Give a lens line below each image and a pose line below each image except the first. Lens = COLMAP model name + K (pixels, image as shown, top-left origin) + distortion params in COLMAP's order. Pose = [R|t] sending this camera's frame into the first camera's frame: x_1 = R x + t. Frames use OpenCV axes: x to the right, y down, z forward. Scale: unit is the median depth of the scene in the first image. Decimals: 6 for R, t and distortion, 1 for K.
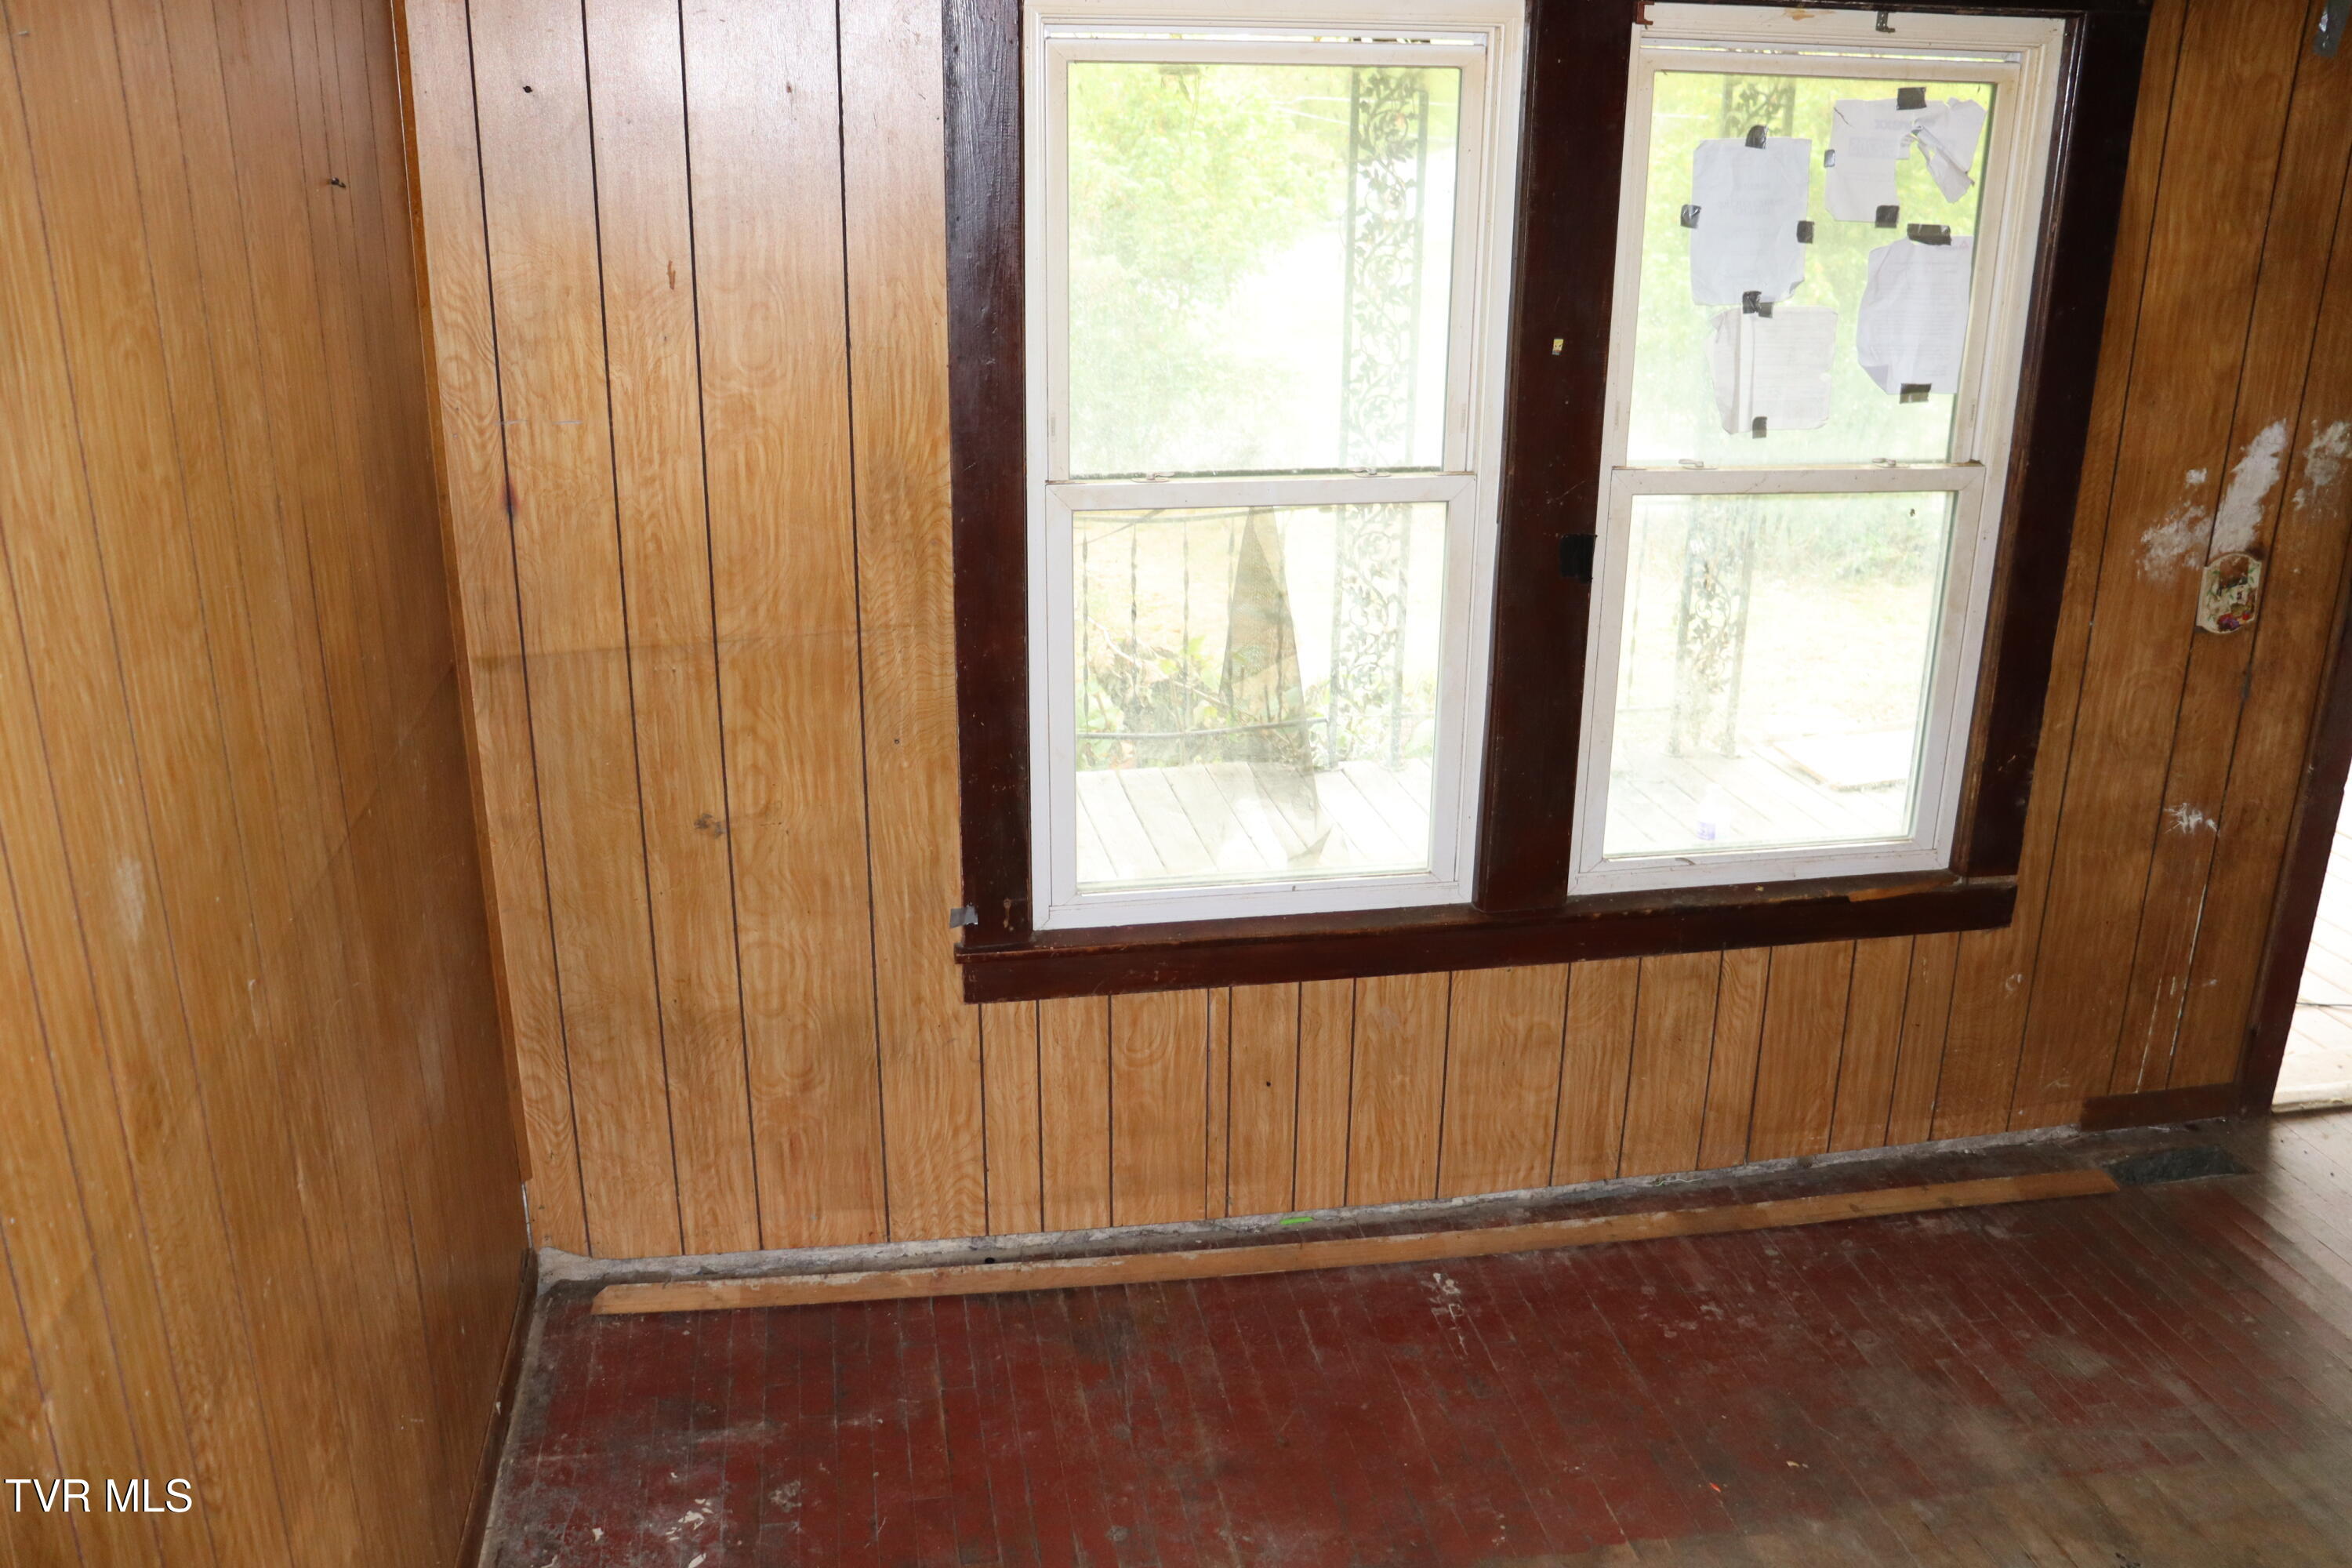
lens RADIAL K [[1956.4, 0, 1176.0], [0, 1956.4, 784.0], [0, 0, 1]] dist [-0.190337, 0.121473]
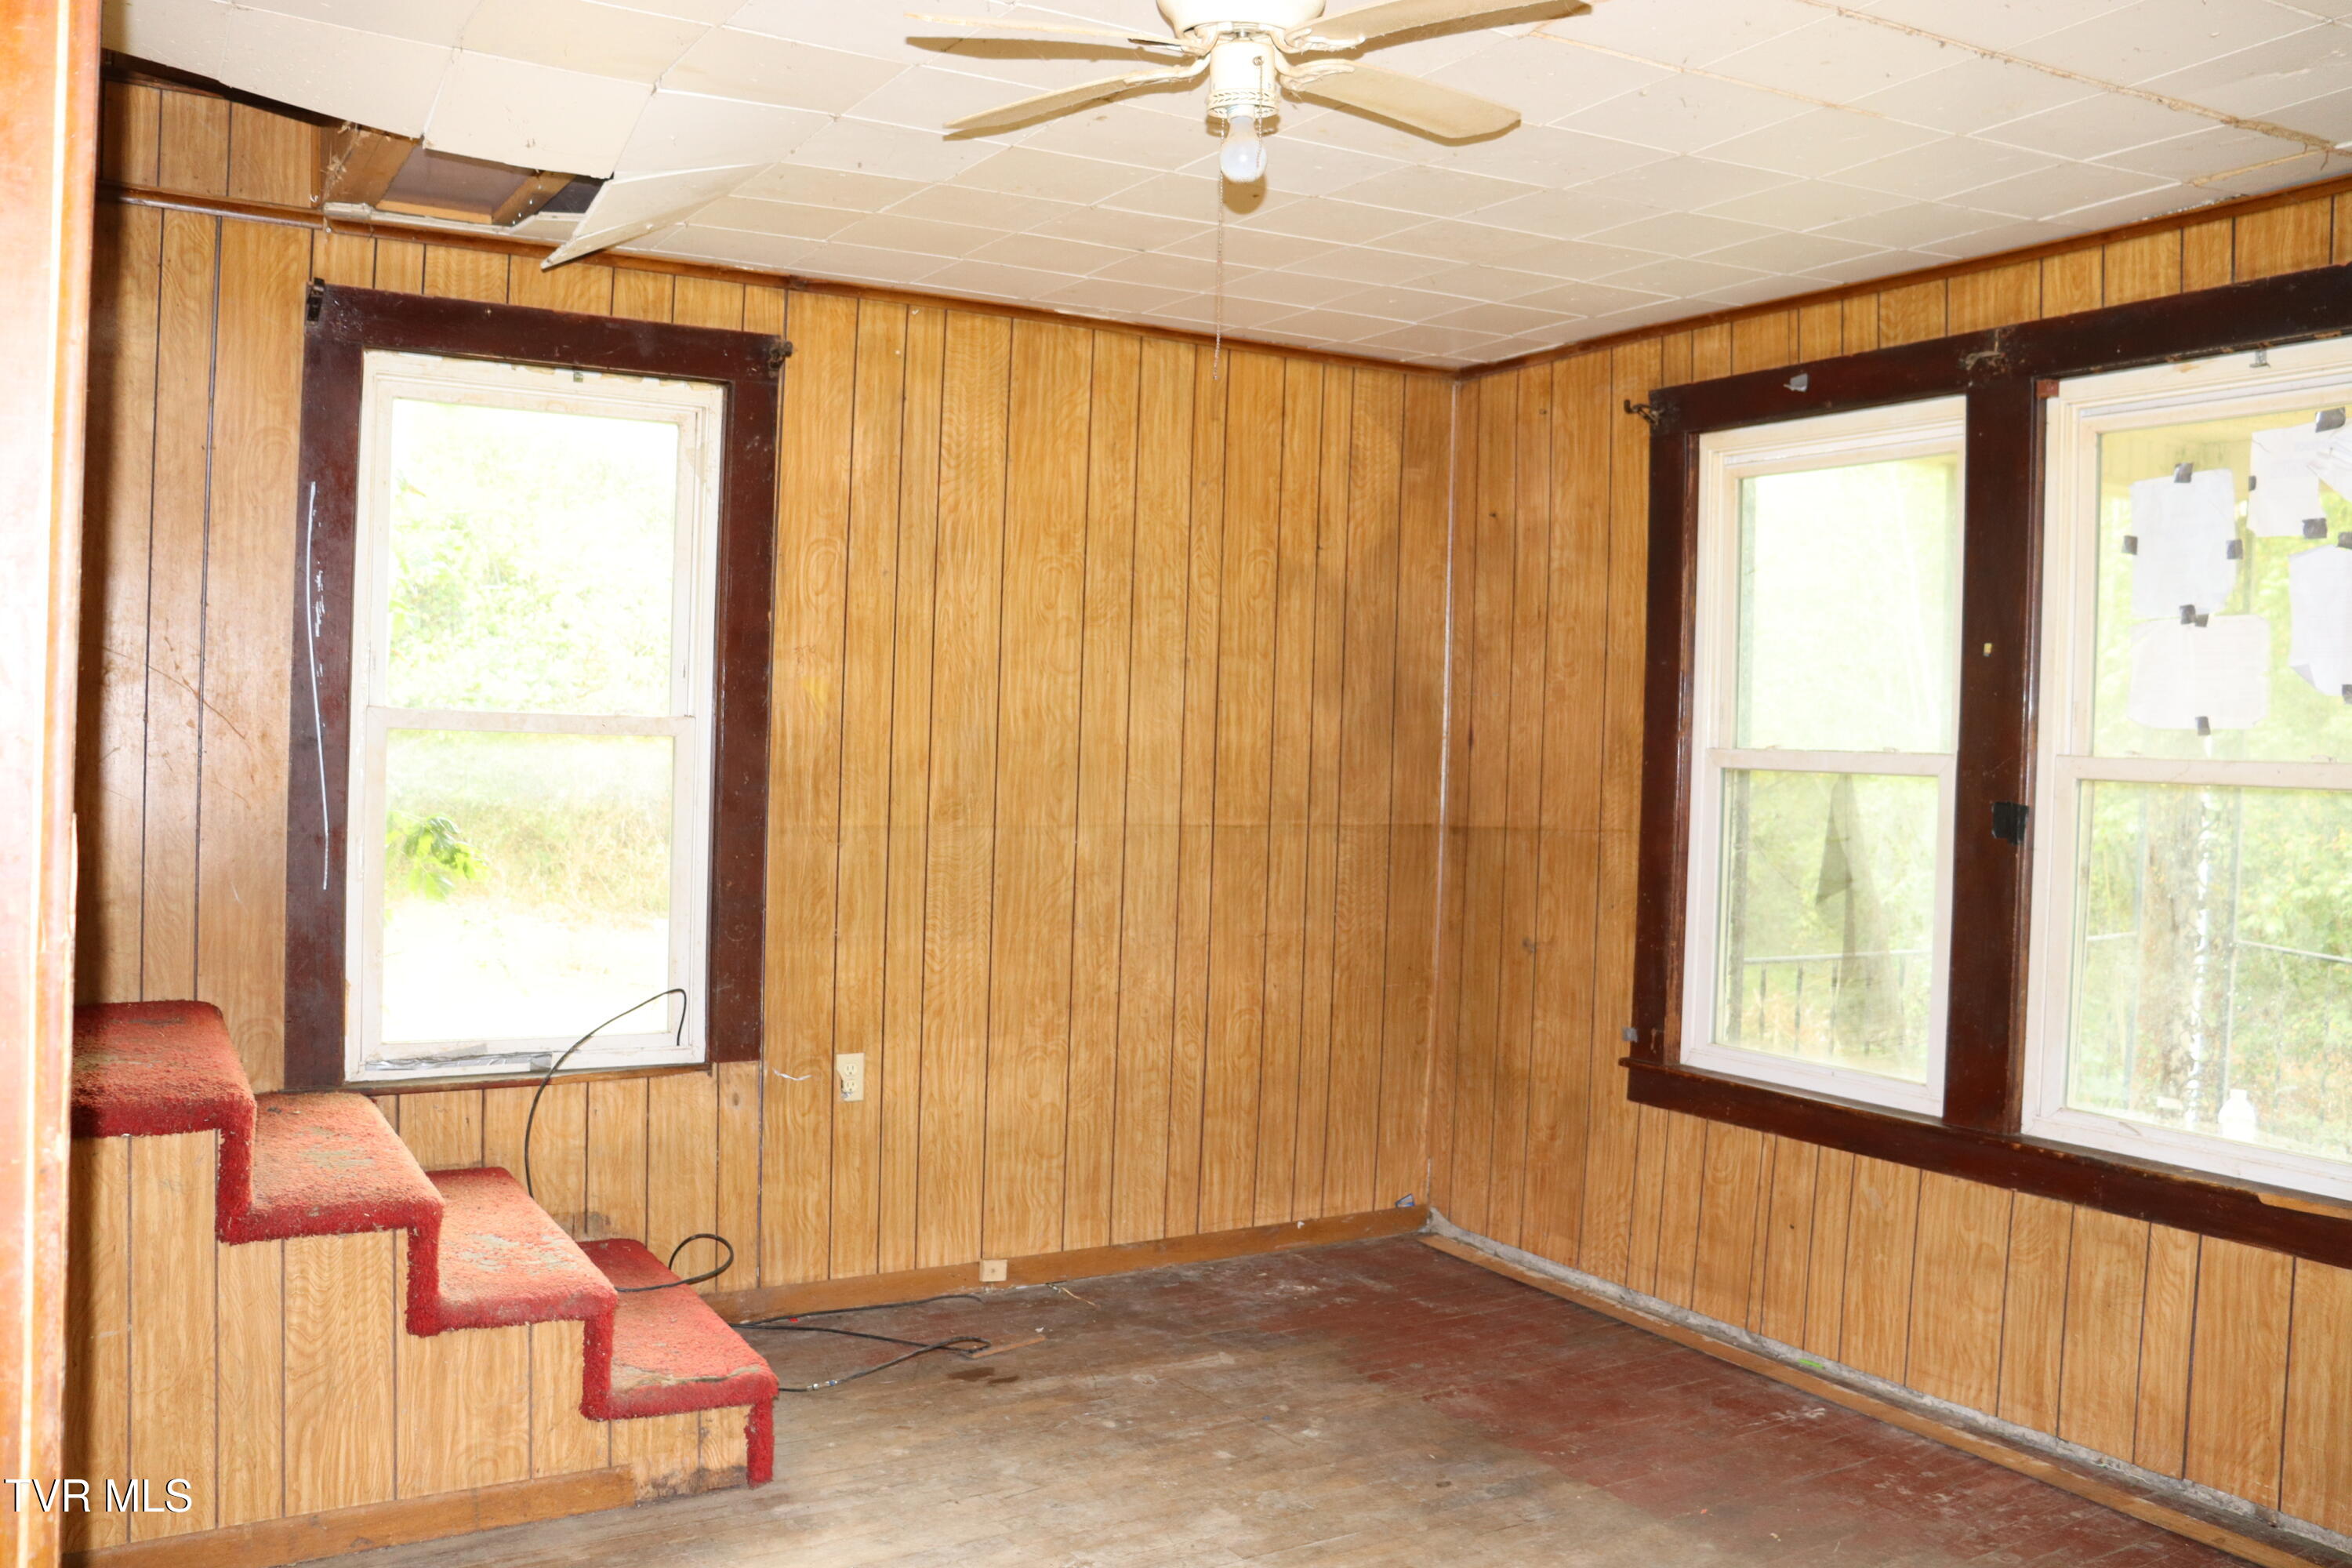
lens RADIAL K [[1956.4, 0, 1176.0], [0, 1956.4, 784.0], [0, 0, 1]] dist [-0.190337, 0.121473]
pose [[0.356722, 0.017515, -0.934046, 1.047541], [-0.343270, 0.932340, -0.113615, 0.162077], [0.868859, 0.361159, 0.338598, 0.124968]]
